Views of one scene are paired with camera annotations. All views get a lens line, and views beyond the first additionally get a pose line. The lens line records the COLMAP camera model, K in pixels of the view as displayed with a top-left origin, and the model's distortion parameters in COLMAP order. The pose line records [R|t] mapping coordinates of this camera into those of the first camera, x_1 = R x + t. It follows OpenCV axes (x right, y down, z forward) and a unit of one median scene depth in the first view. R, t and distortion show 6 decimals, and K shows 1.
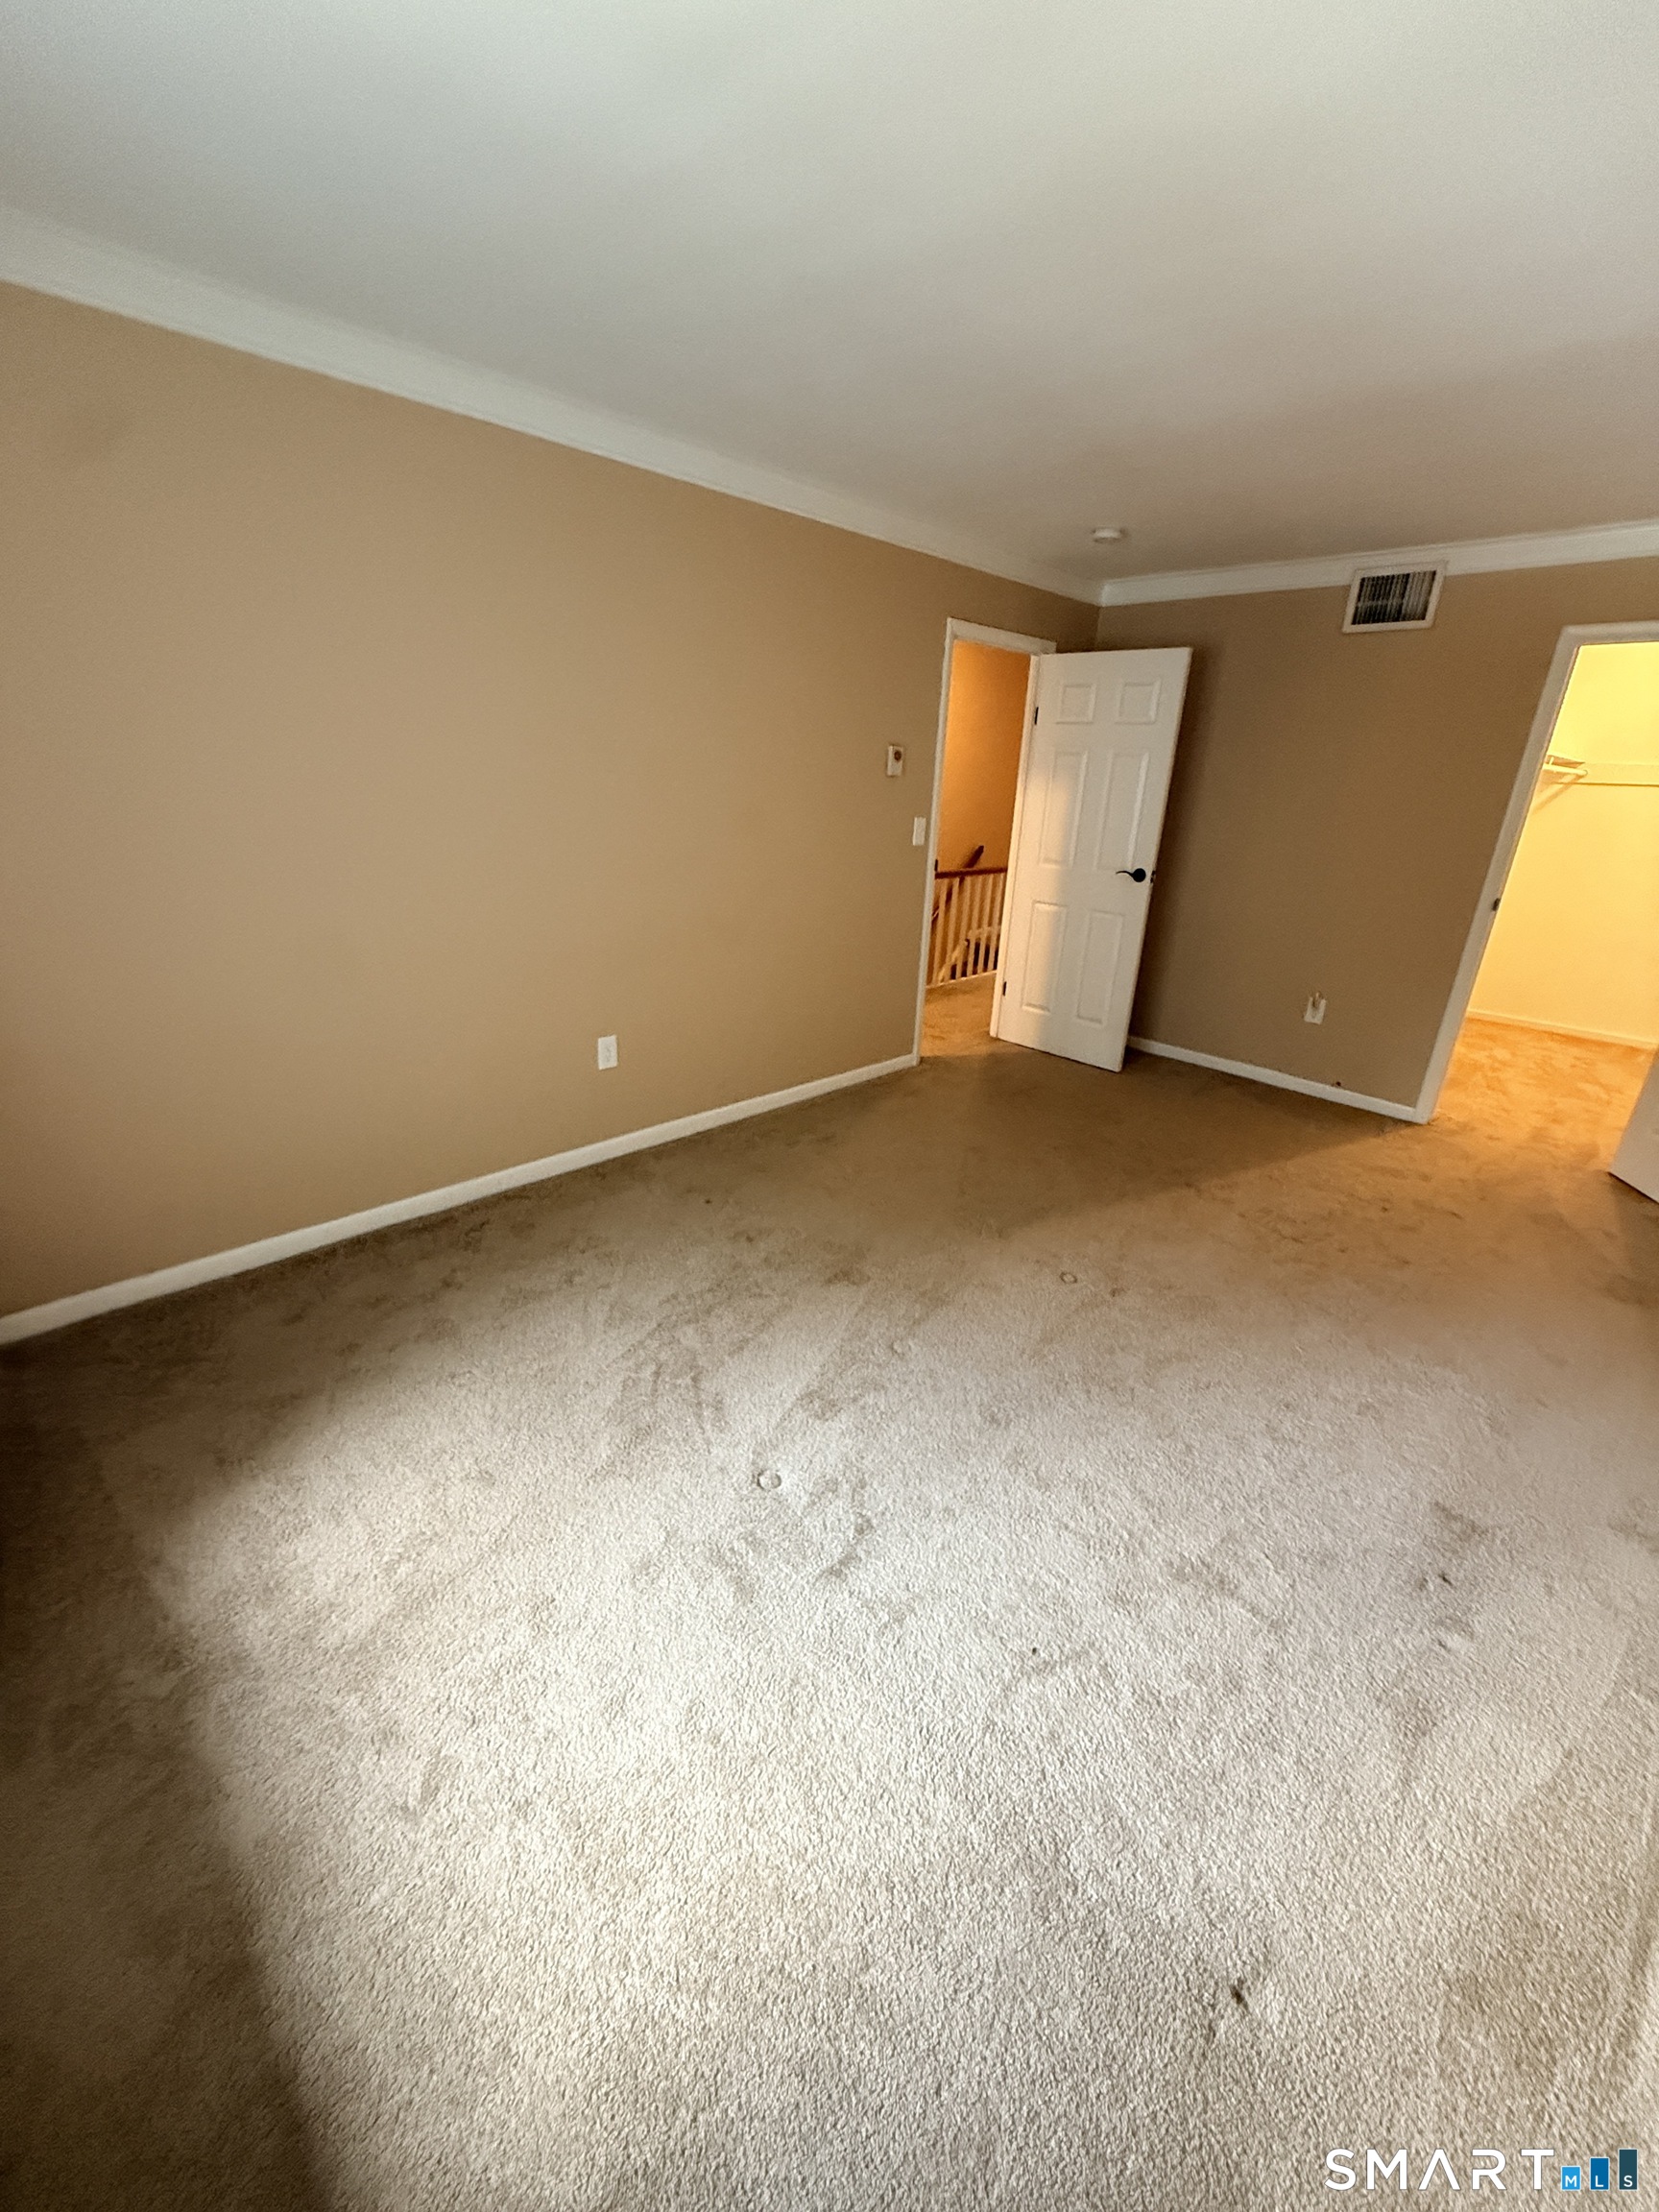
lens RADIAL K [[881.3, 0, 827.7], [0, 881.3, 1109.1], [0, 0, 1]] dist [-0.001844, 0.000093]
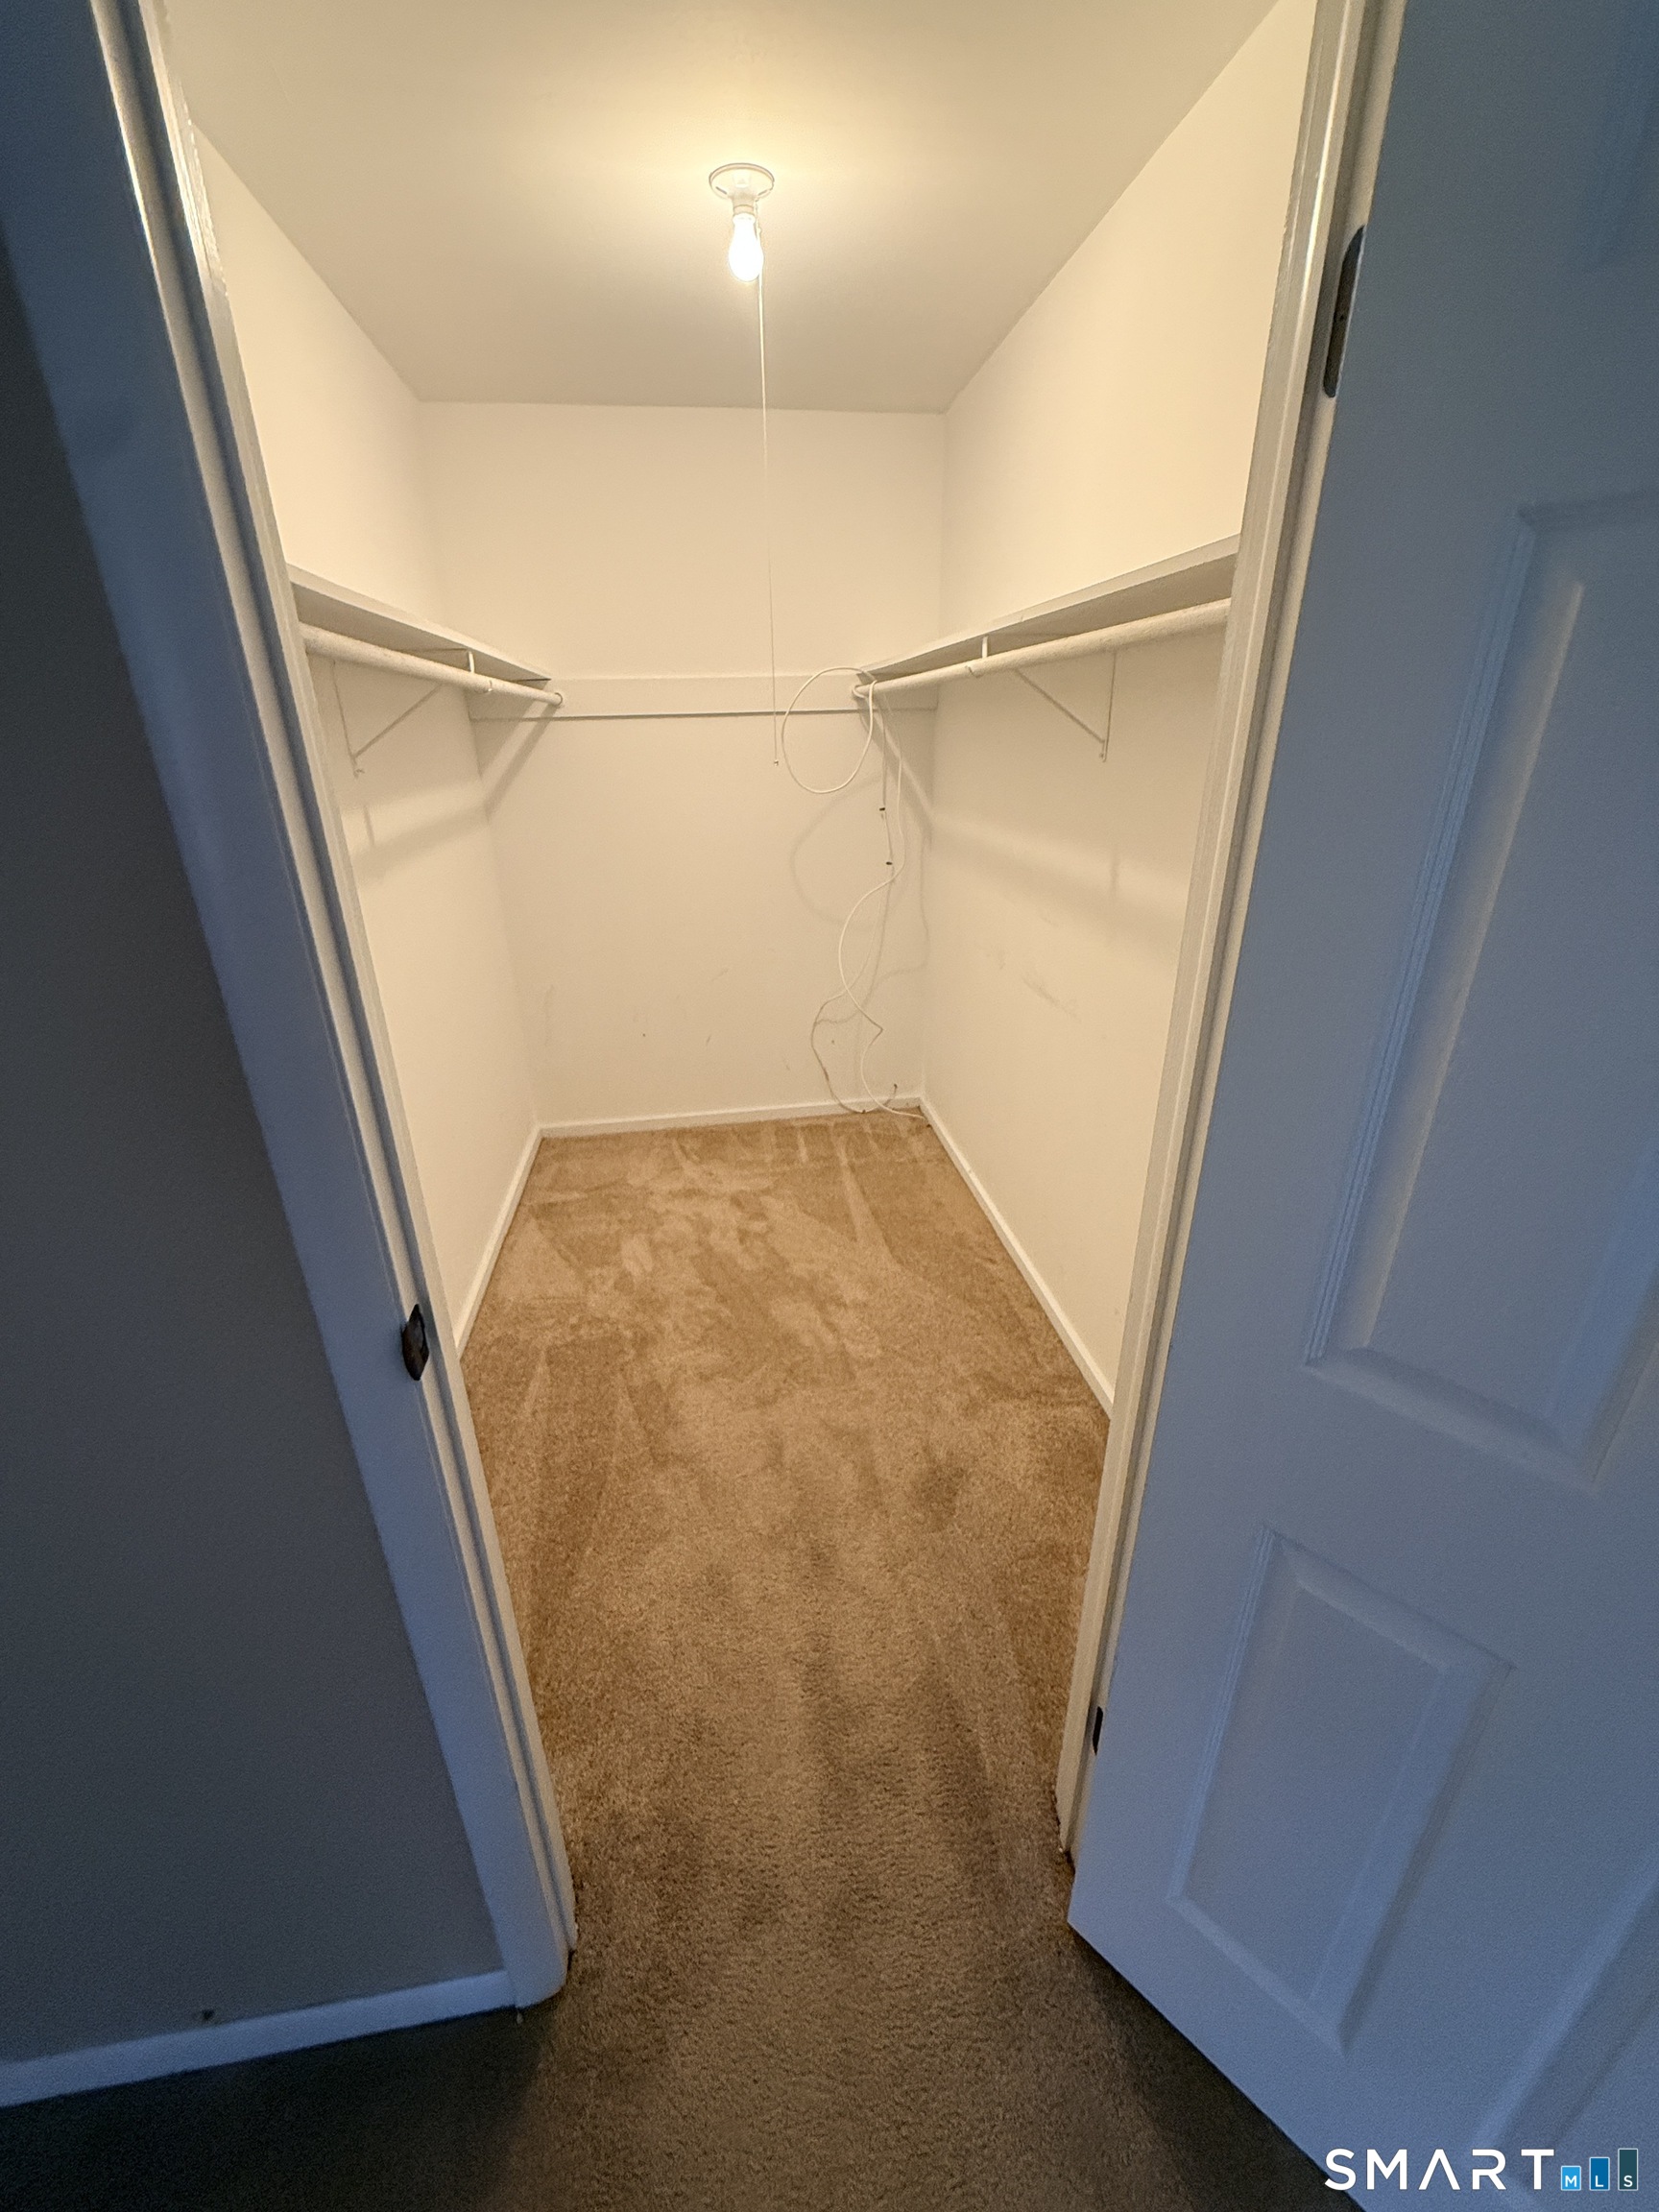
lens RADIAL K [[881.3, 0, 832.2], [0, 881.3, 1103.6], [0, 0, 1]] dist [-0.001844, 0.000093]
pose [[0.587790, -0.361517, 0.723746, 0.588676], [0.320434, 0.925474, 0.202041, -0.255195], [-0.742849, 0.113155, 0.659826, 0.674263]]
